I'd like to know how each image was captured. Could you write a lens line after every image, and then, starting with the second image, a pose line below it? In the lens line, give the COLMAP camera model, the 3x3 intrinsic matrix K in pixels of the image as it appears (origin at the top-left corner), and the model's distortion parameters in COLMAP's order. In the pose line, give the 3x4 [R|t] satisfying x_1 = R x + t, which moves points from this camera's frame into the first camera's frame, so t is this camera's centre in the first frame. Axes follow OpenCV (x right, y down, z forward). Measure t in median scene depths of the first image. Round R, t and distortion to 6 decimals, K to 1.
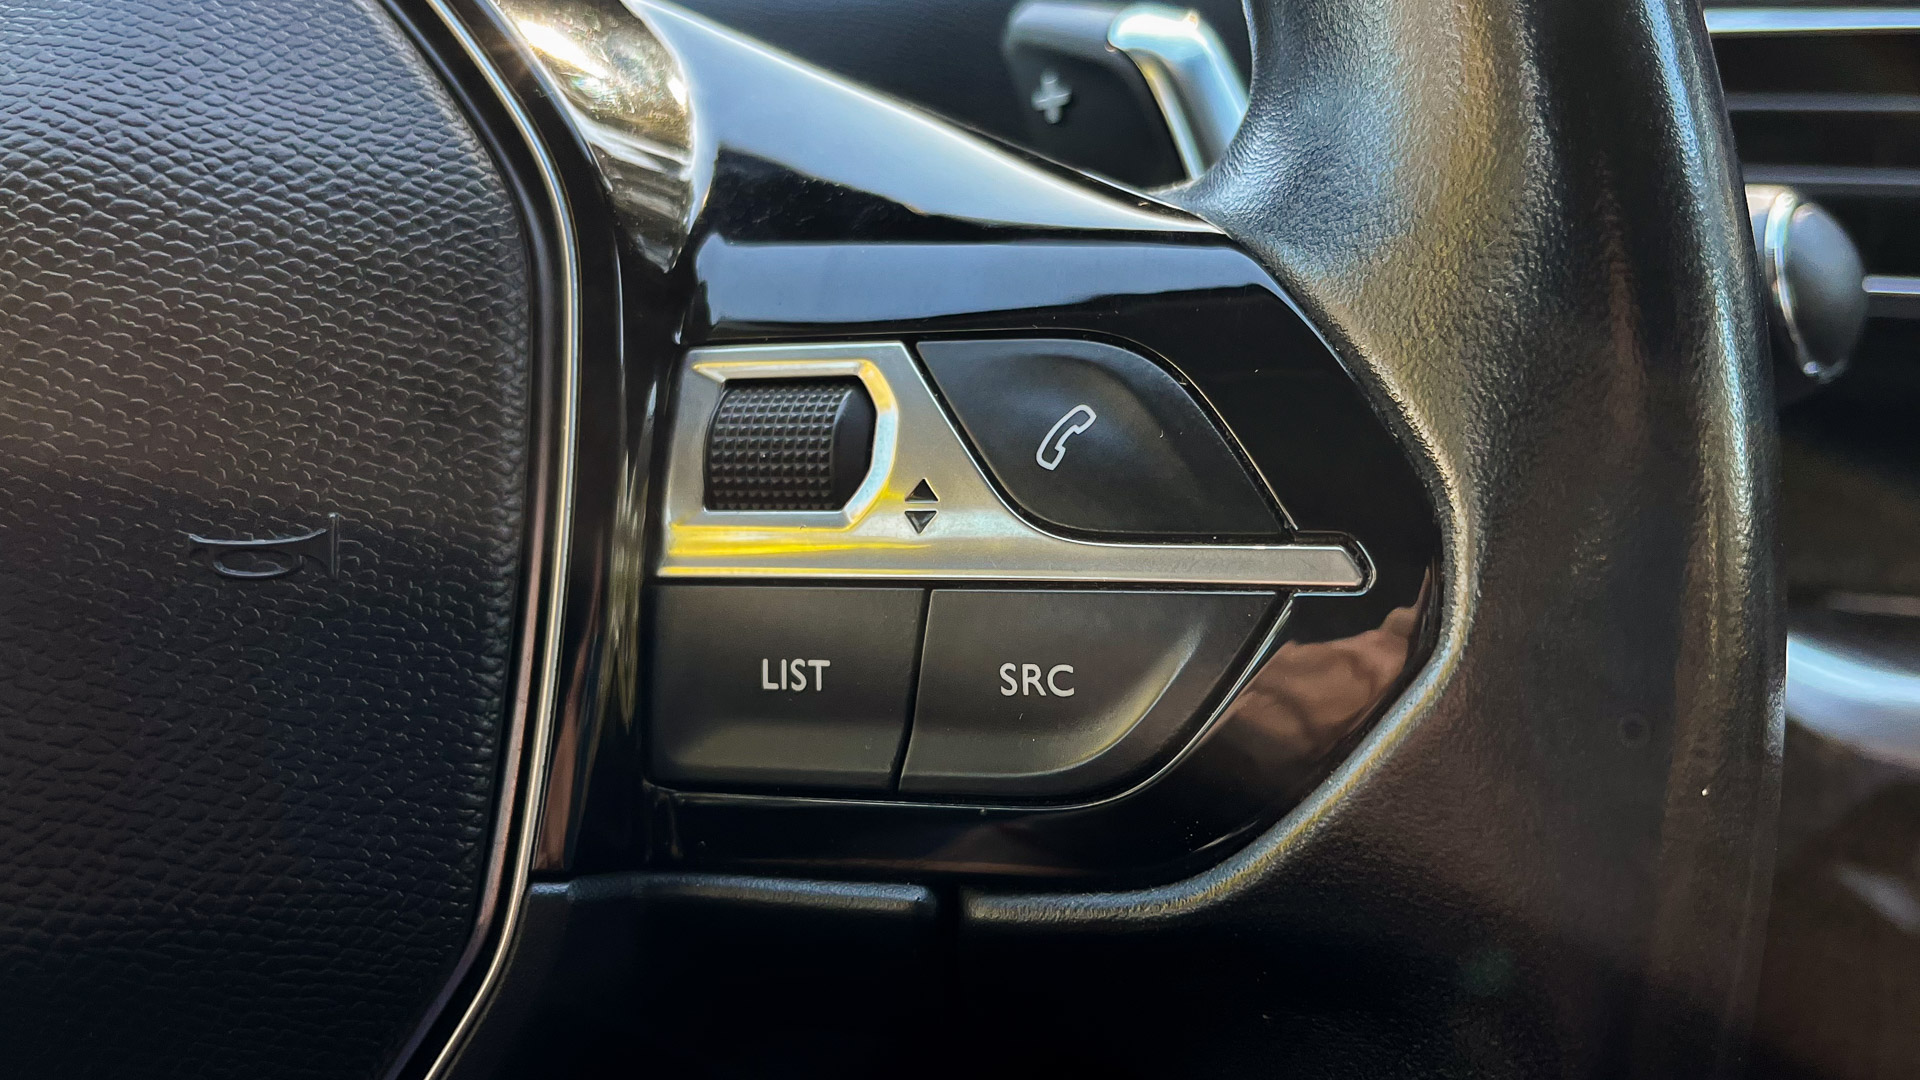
lens RADIAL K [[1869.8, 0, 960.0], [0, 1869.8, 540.0], [0, 0, 1]] dist [0.004175, -0.020599]
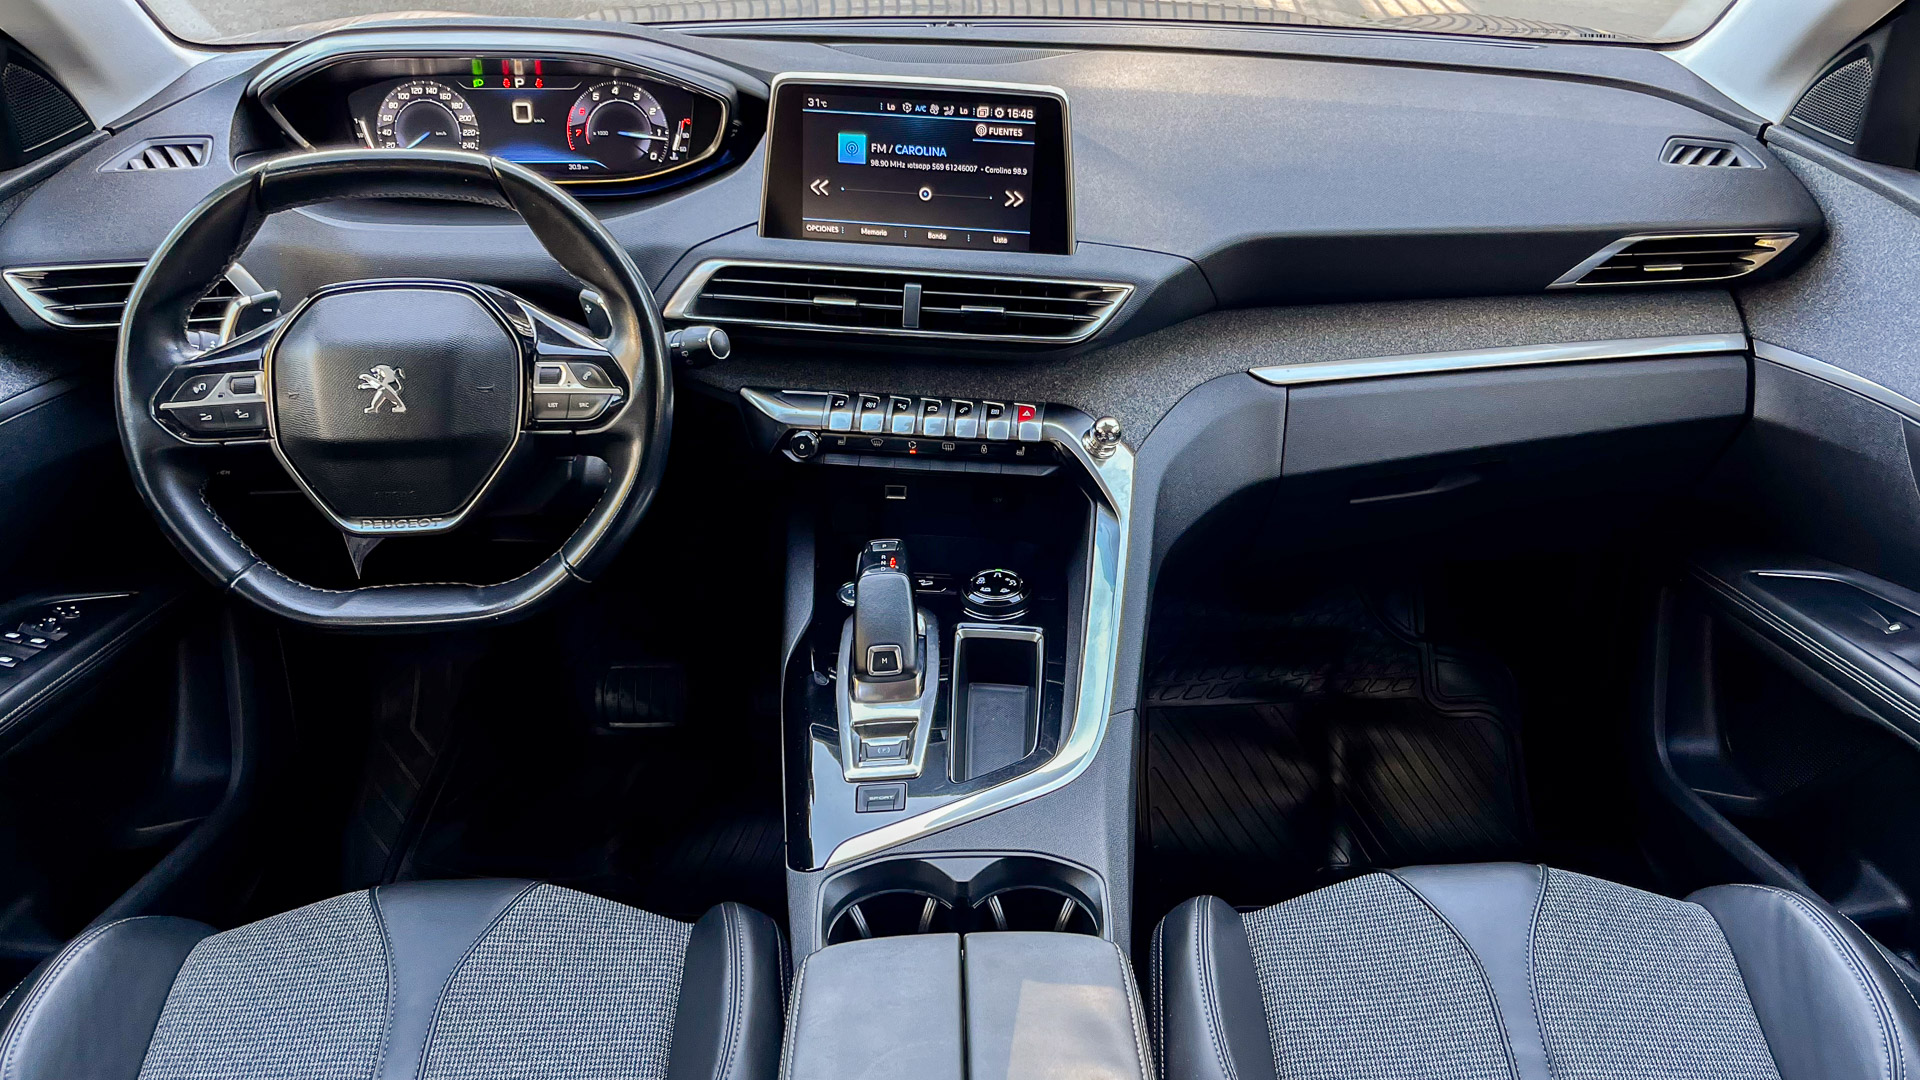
lens RADIAL K [[1317.3, 0, 980.1], [0, 1317.3, 544.3], [0, 0, 1]] dist [0.009521, -0.007561]
pose [[0.975205, -0.027130, 0.219632, 0.443234], [-0.004848, 0.989600, 0.143766, -0.159519], [-0.221248, -0.141266, 0.964932, -4.990512]]
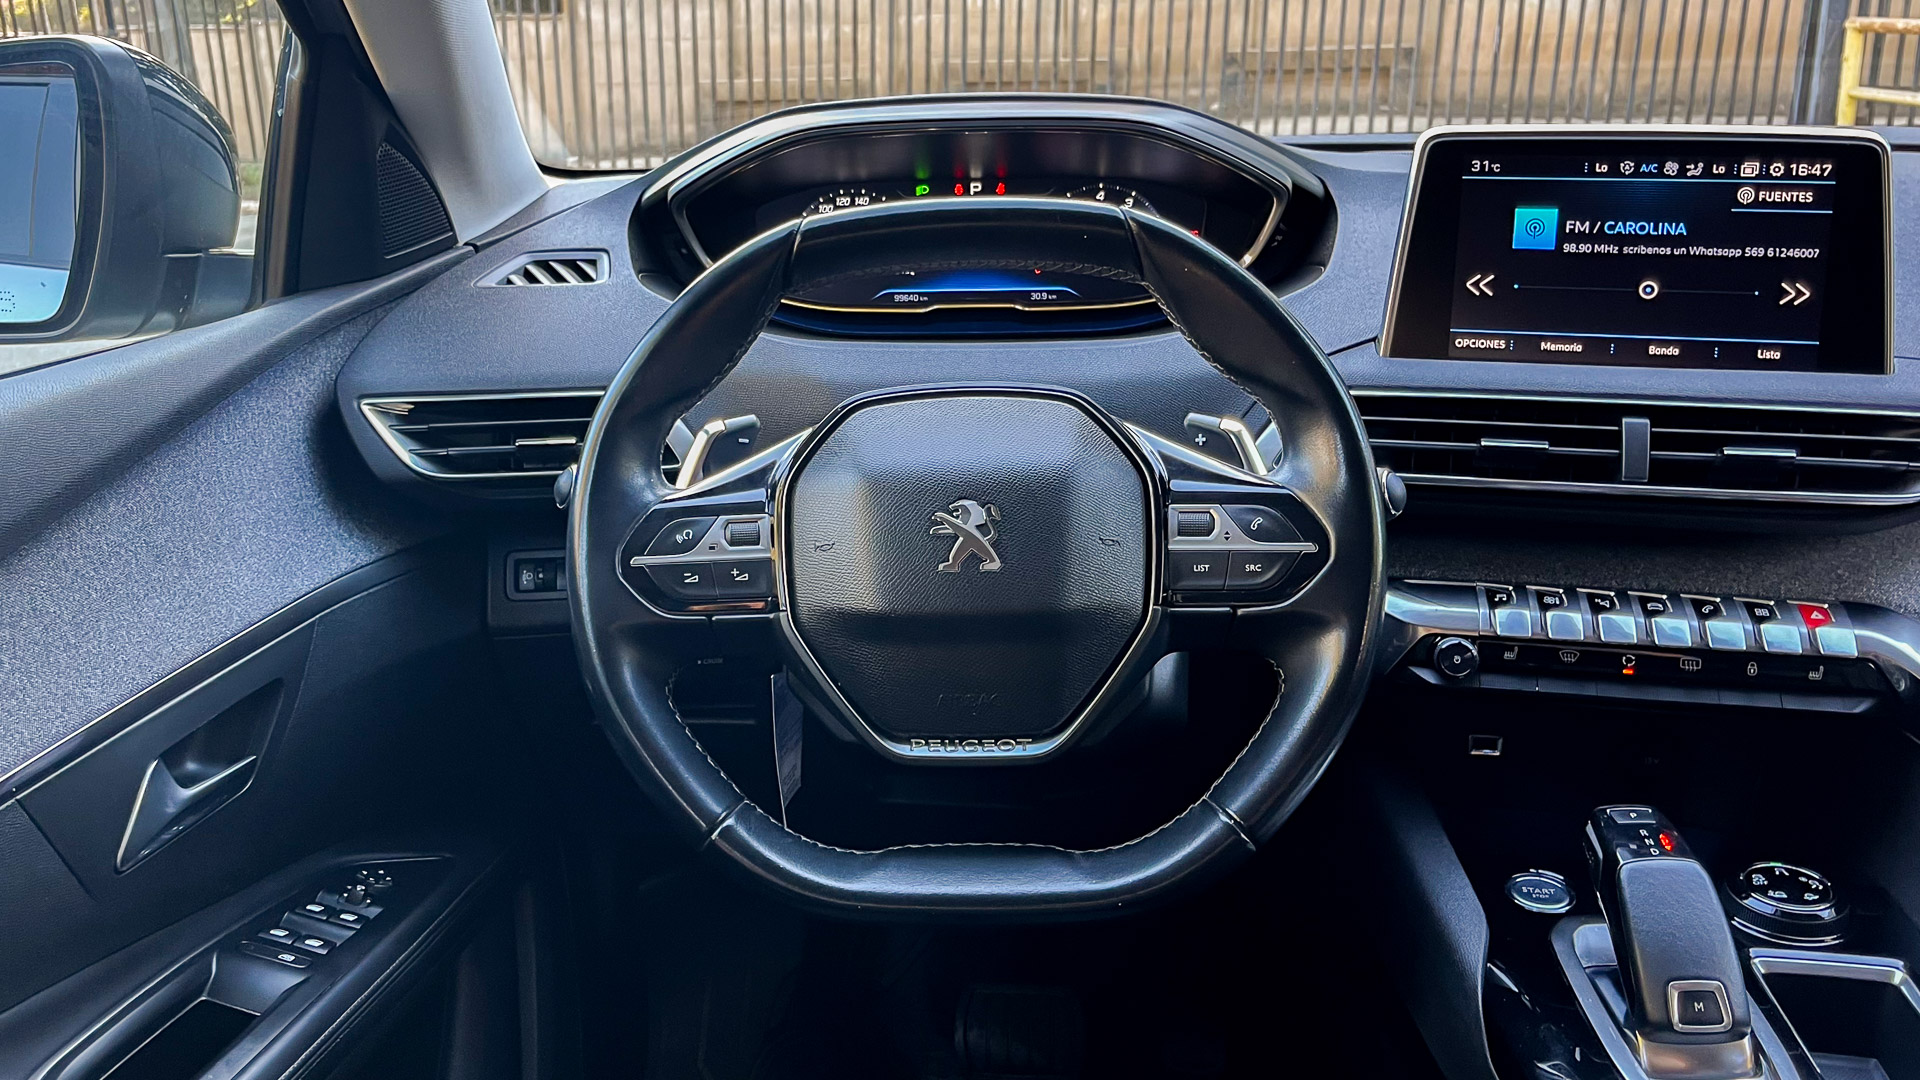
lens RADIAL K [[1480.7, 0, 898.0], [0, 1480.7, 538.7], [0, 0, 1]] dist [0.056092, -0.061479]
pose [[0.994797, 0.026065, 0.098483, -1.346634], [-0.019858, 0.997785, -0.063485, 0.270931], [-0.099920, 0.061199, 0.993112, -3.042039]]
